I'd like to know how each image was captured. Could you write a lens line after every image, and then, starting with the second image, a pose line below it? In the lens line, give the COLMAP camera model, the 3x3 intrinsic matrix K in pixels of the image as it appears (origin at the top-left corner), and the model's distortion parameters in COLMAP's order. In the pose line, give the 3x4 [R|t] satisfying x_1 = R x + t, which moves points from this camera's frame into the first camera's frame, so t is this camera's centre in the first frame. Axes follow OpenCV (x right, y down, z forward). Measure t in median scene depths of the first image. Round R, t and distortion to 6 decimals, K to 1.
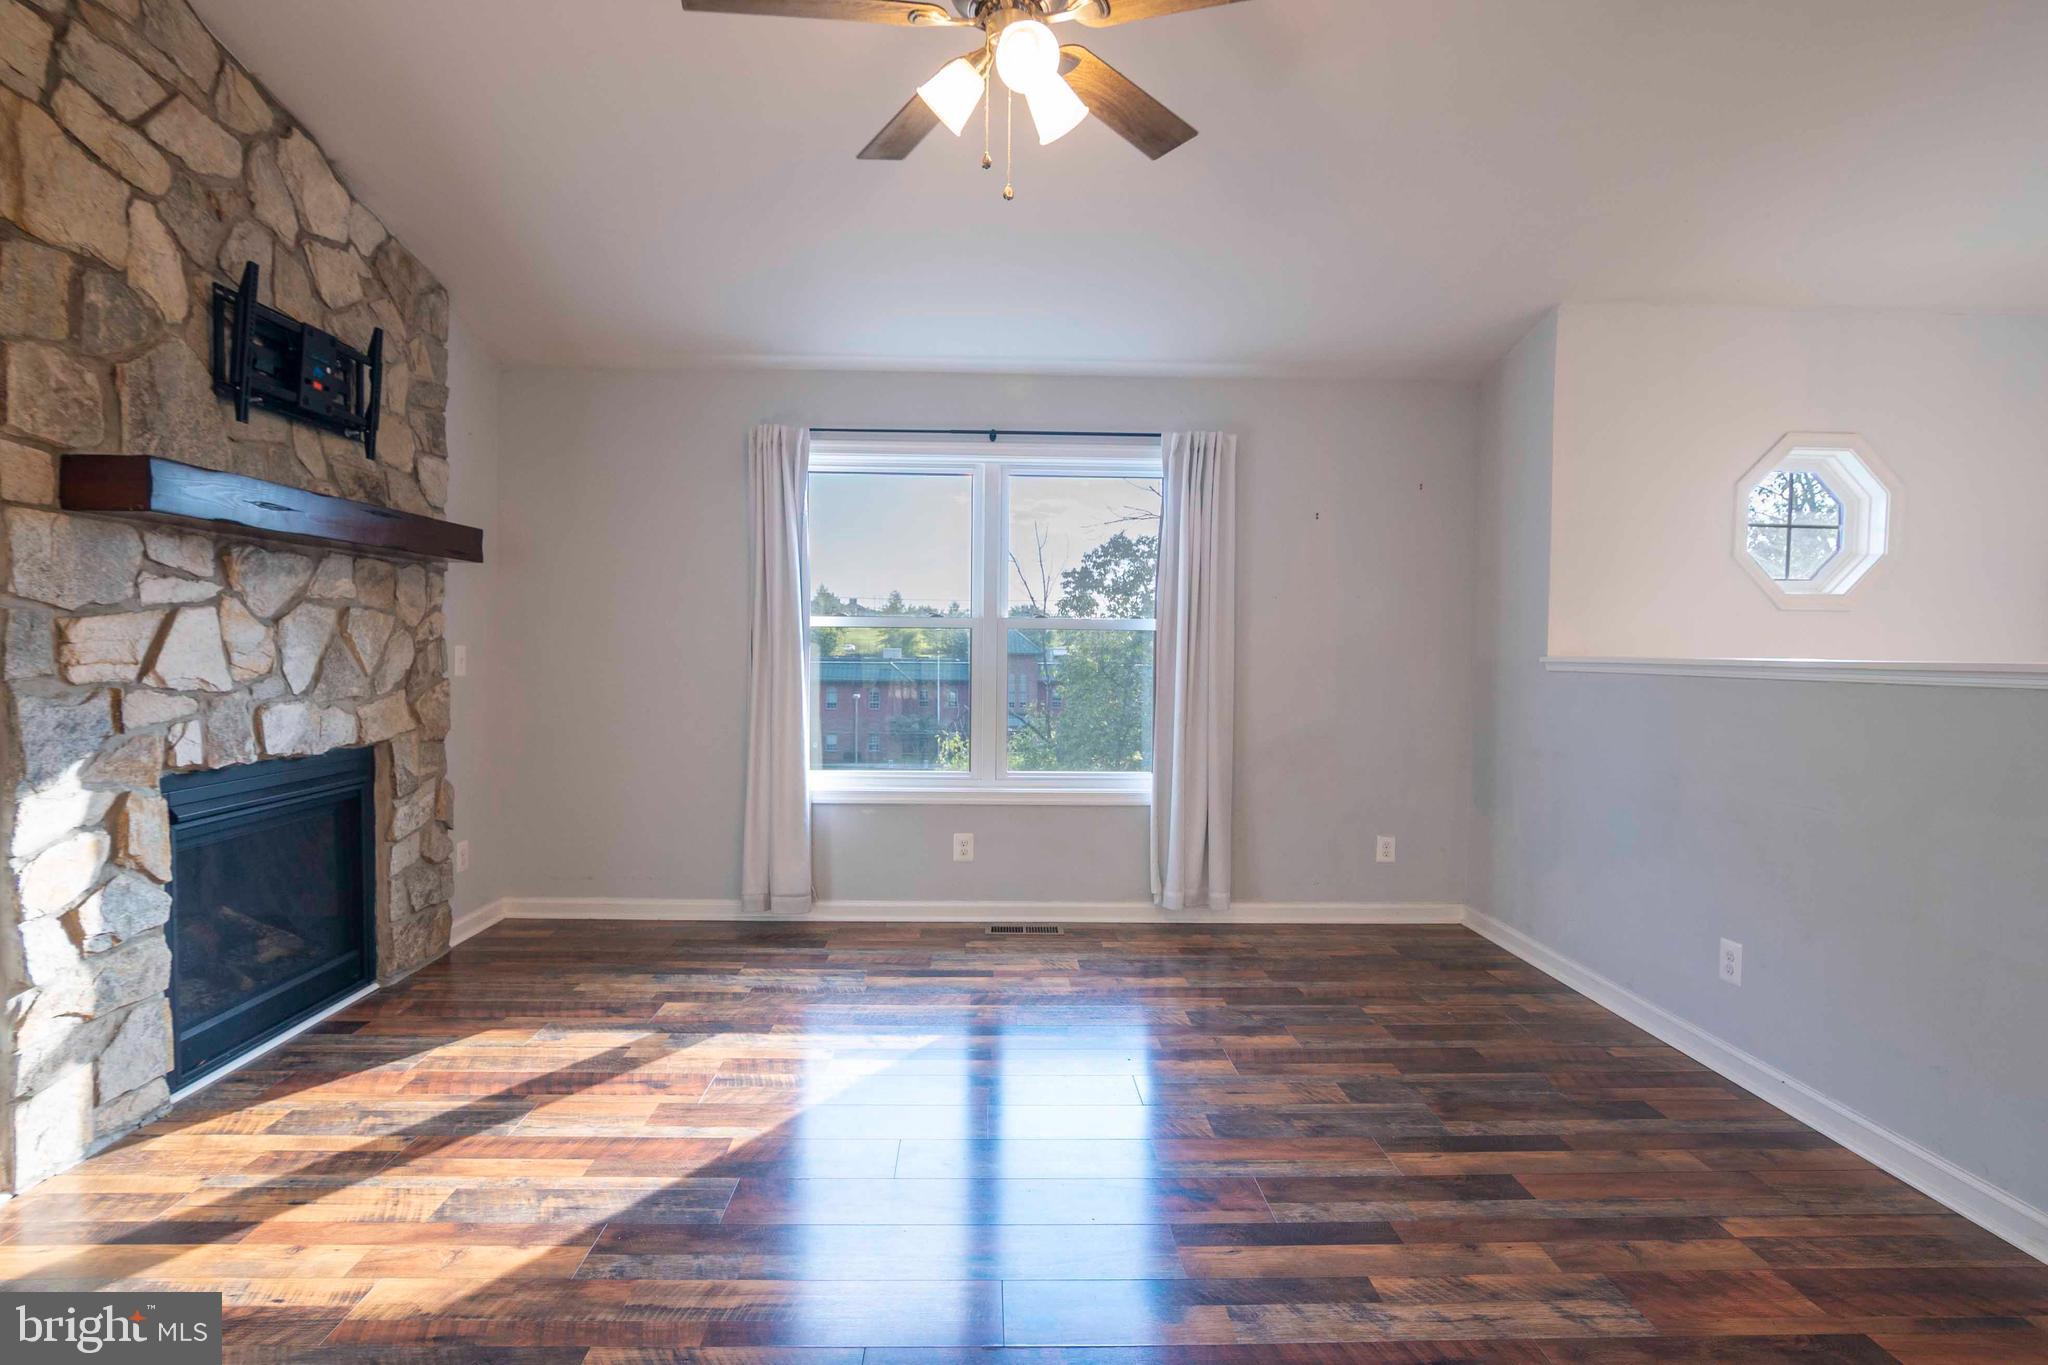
lens RADIAL K [[1008.4, 0, 1012.9], [0, 1008.4, 692.1], [0, 0, 1]] dist [-0.026762, 0.005353]
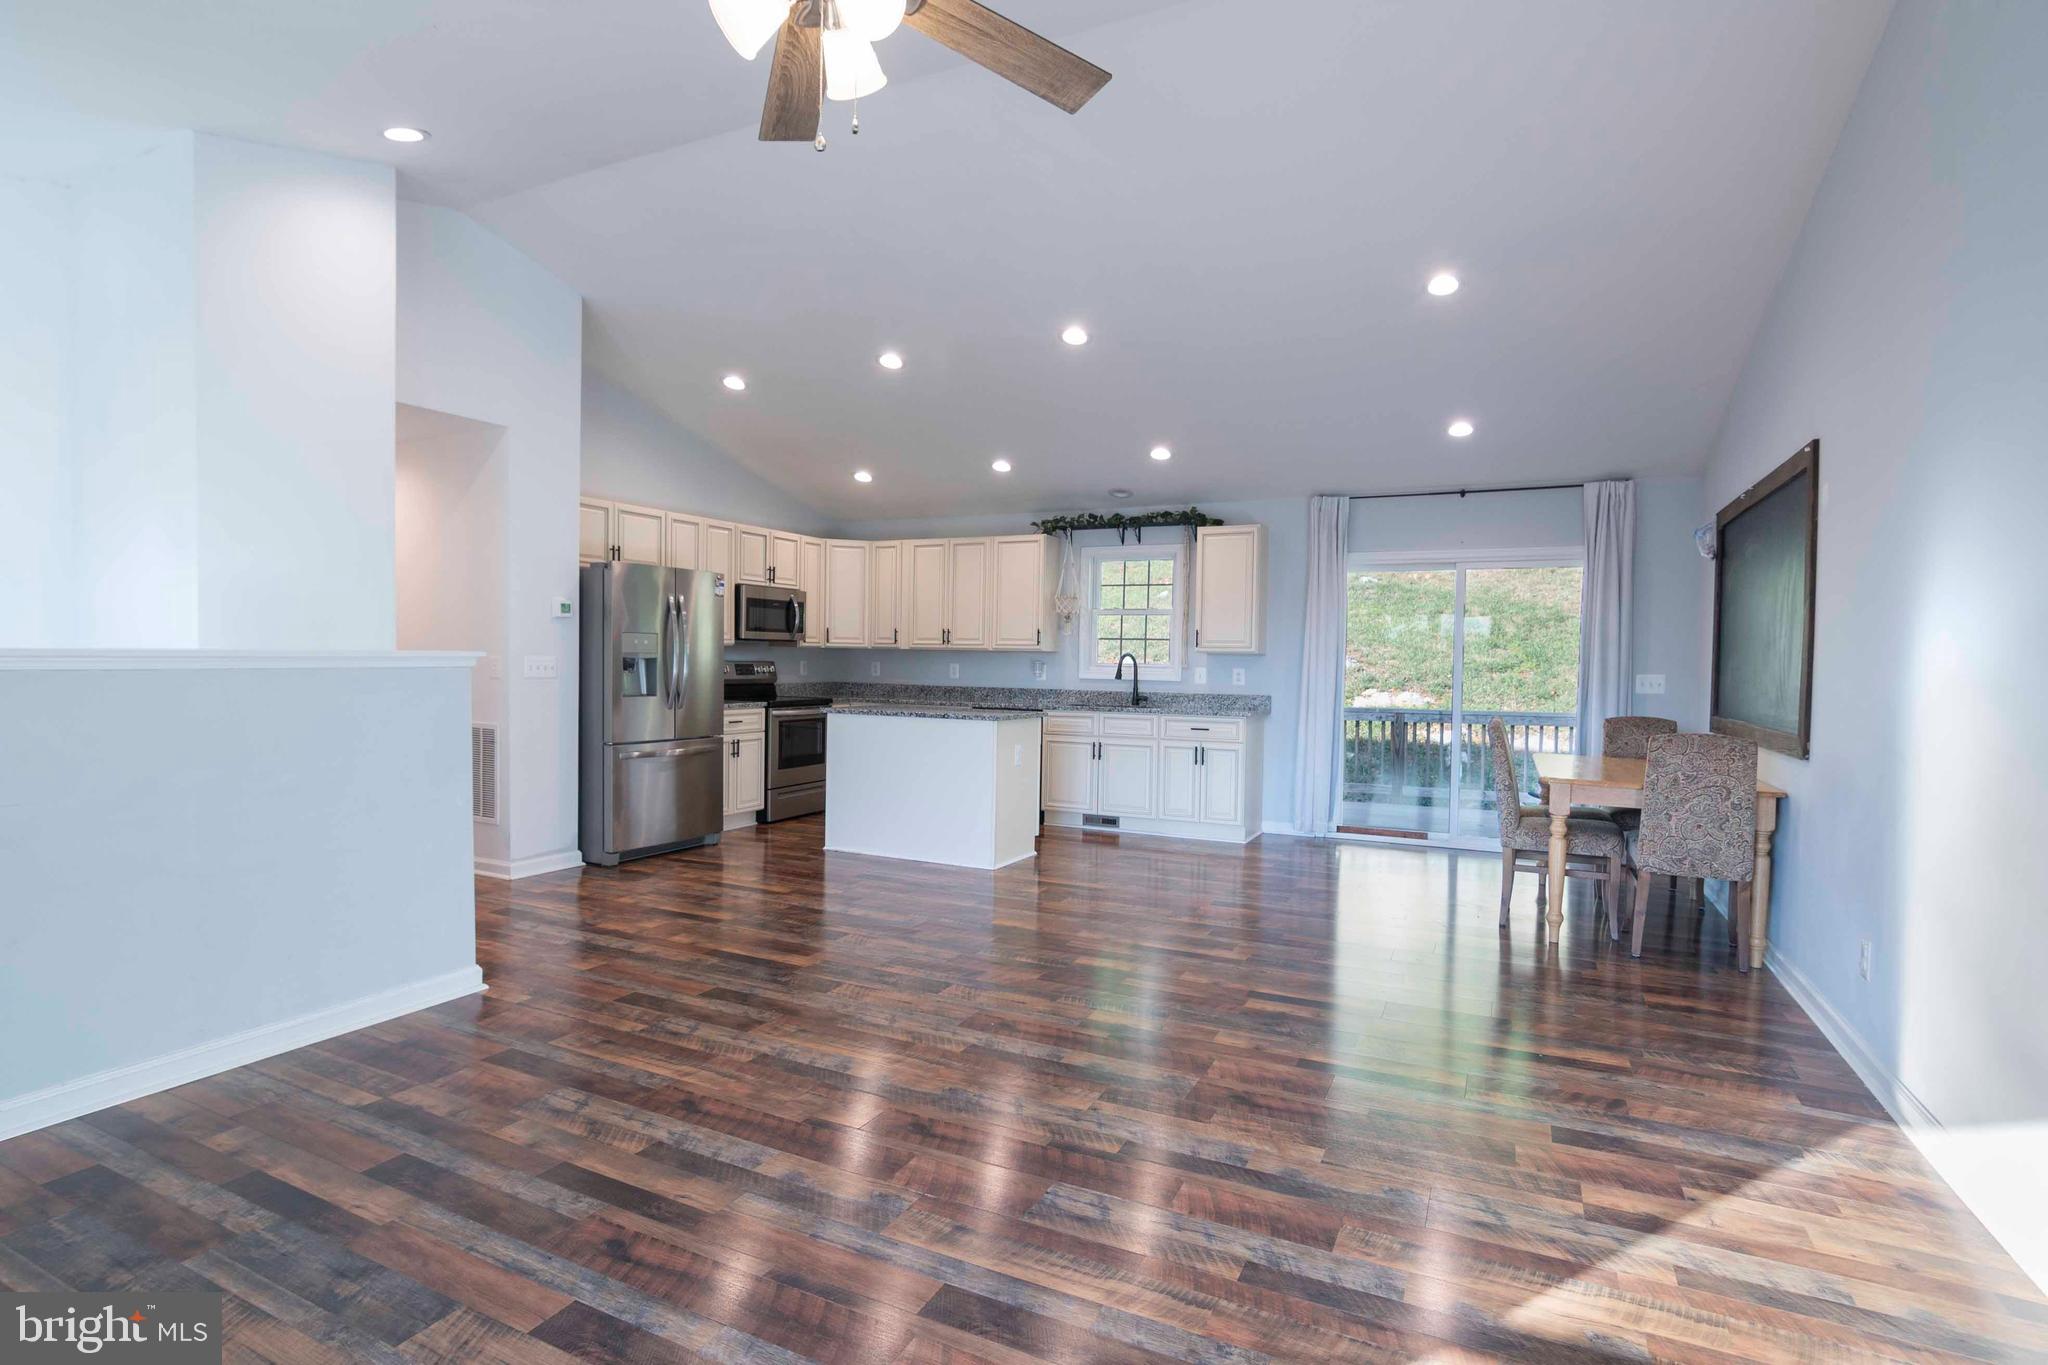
lens RADIAL K [[1008.4, 0, 1012.9], [0, 1008.4, 692.1], [0, 0, 1]] dist [-0.026762, 0.005353]
pose [[-0.881329, -0.040305, 0.470782, -0.324901], [-0.003206, 0.996842, 0.079340, -0.046633], [-0.472493, 0.068415, -0.878675, 0.951629]]
